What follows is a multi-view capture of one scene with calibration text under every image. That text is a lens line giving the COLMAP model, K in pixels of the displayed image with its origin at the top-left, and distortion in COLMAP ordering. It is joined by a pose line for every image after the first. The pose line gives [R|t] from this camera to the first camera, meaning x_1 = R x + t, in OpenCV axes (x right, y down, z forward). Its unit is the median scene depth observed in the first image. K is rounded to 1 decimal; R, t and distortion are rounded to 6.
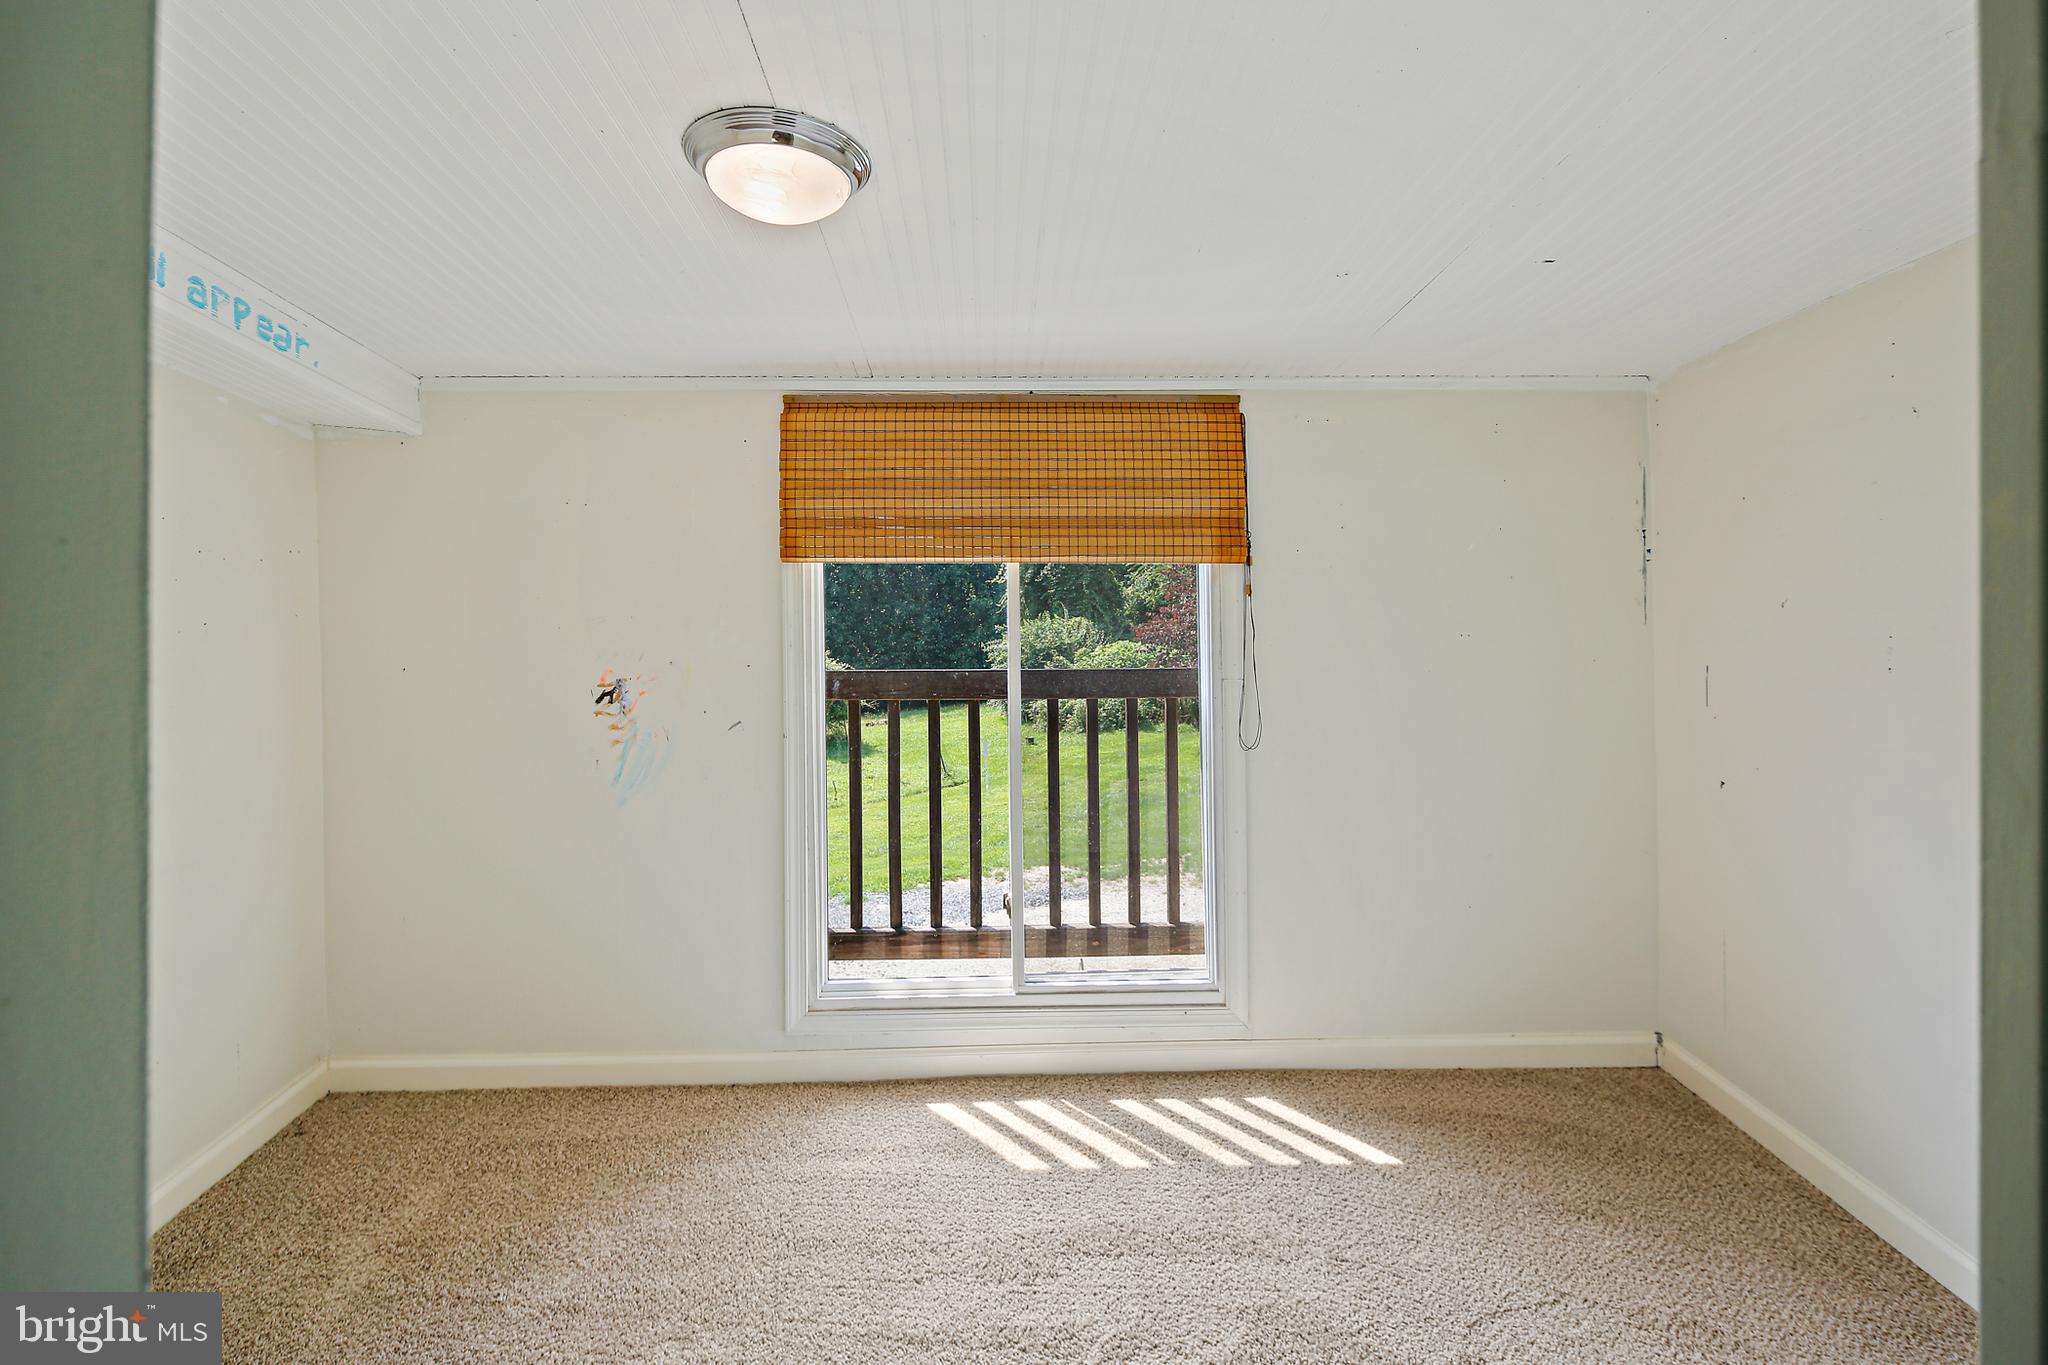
lens RADIAL K [[1001.3, 0, 1020.7], [0, 1001.3, 575.0], [0, 0, 1]] dist [0.003505, -0.004705]
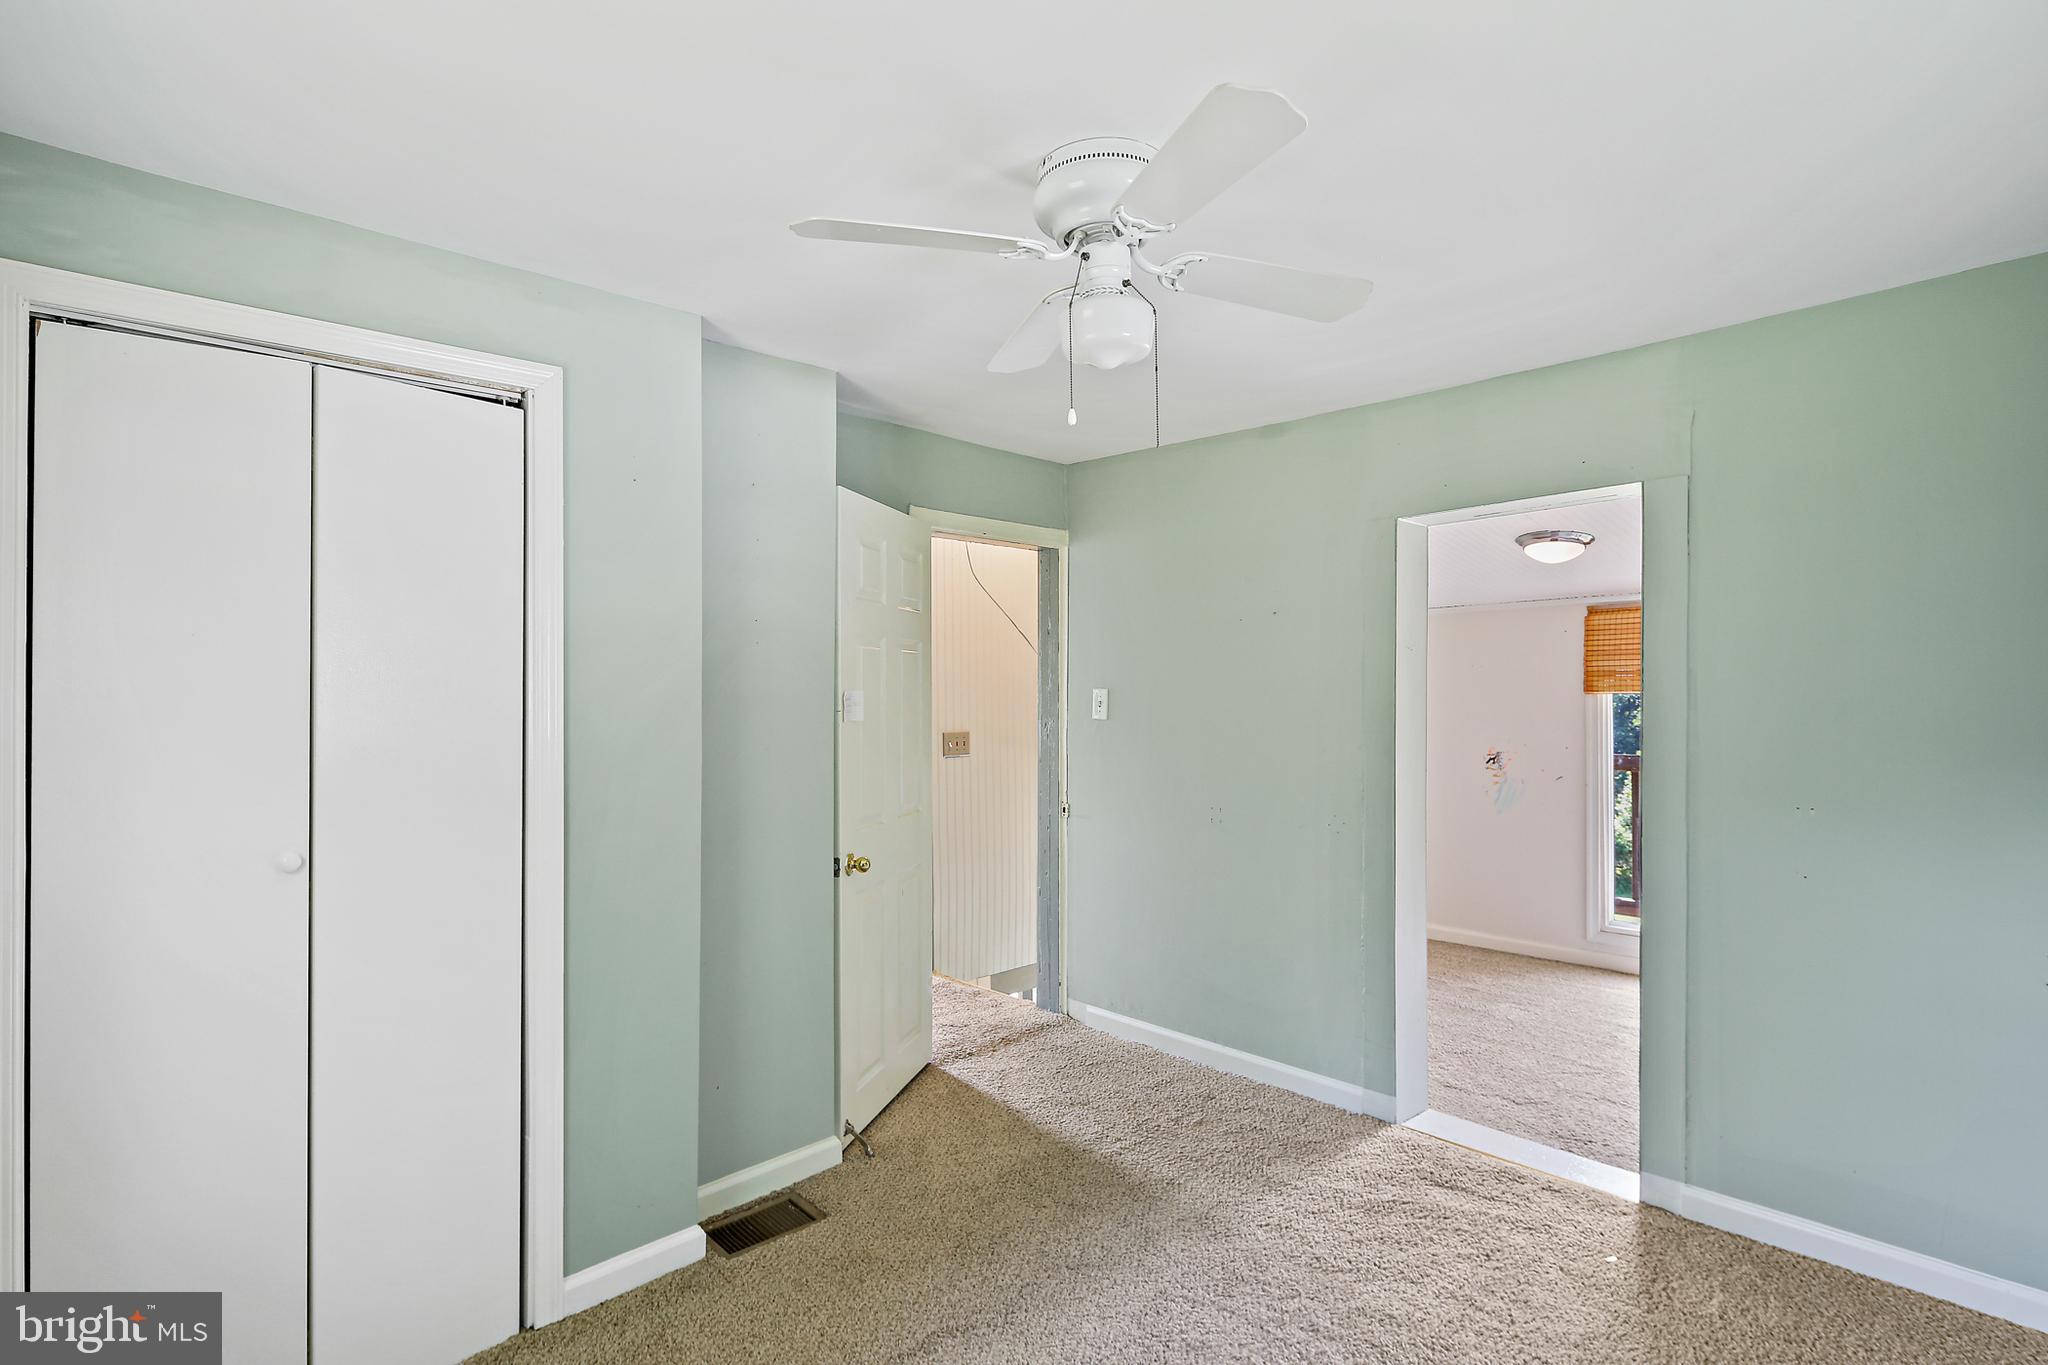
lens RADIAL K [[1001.3, 0, 1025.9], [0, 1001.3, 688.4], [0, 0, 1]] dist [0.003505, -0.004705]
pose [[0.663318, 0.005780, -0.748315, 0.482090], [-0.008696, 0.999962, 0.000015, -0.014501], [0.748287, 0.006497, 0.663343, -1.059569]]
